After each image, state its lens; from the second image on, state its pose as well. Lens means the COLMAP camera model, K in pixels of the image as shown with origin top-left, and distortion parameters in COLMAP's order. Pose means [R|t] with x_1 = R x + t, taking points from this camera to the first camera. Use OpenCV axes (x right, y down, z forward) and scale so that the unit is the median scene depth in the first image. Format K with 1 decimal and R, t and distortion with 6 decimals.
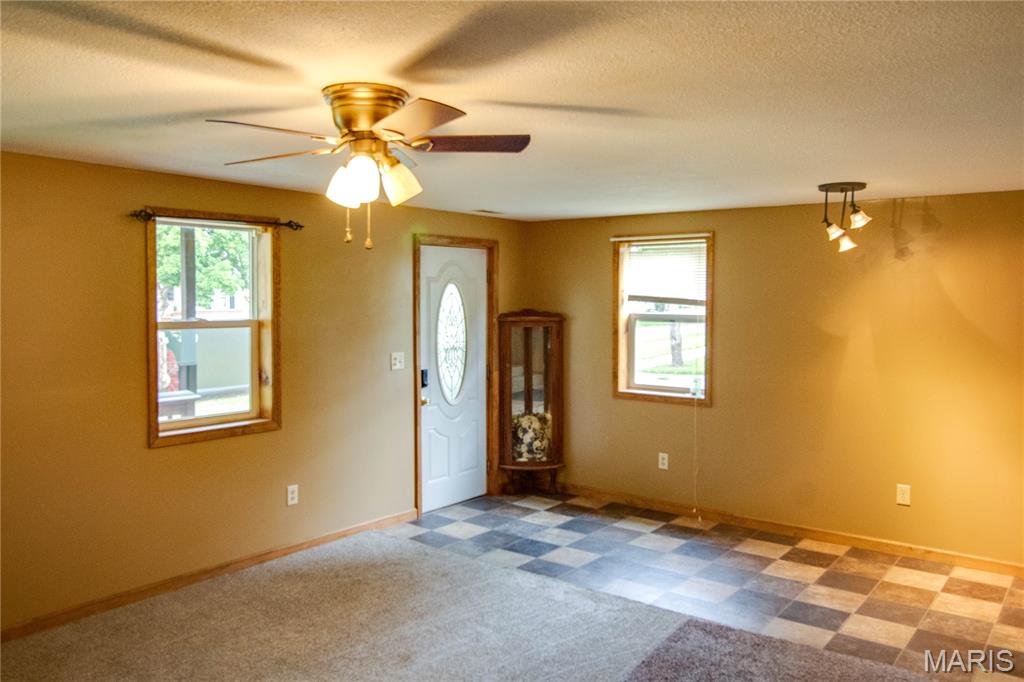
lens RADIAL K [[823.8, 0, 518.2], [0, 823.8, 334.1], [0, 0, 1]] dist [0.014255, -0.007902]
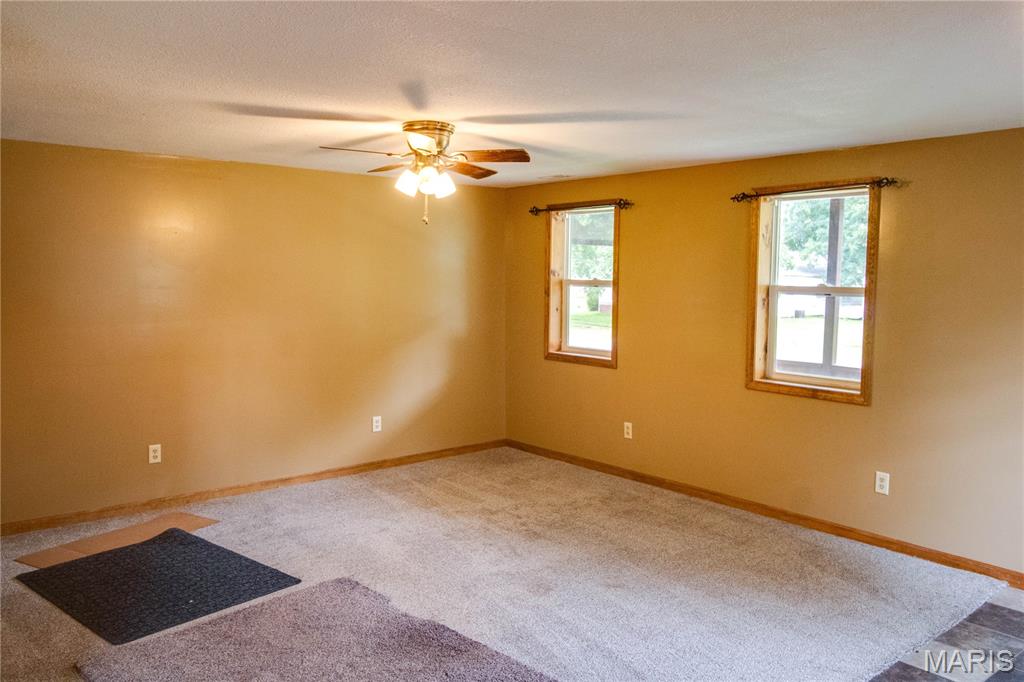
lens RADIAL K [[823.8, 0, 518.2], [0, 823.8, 334.1], [0, 0, 1]] dist [0.014255, -0.007902]
pose [[-0.259616, 0.045544, -0.964637, 0.776024], [-0.064308, 0.995855, 0.064325, 0.002209], [0.963569, 0.078733, -0.255611, 0.944613]]
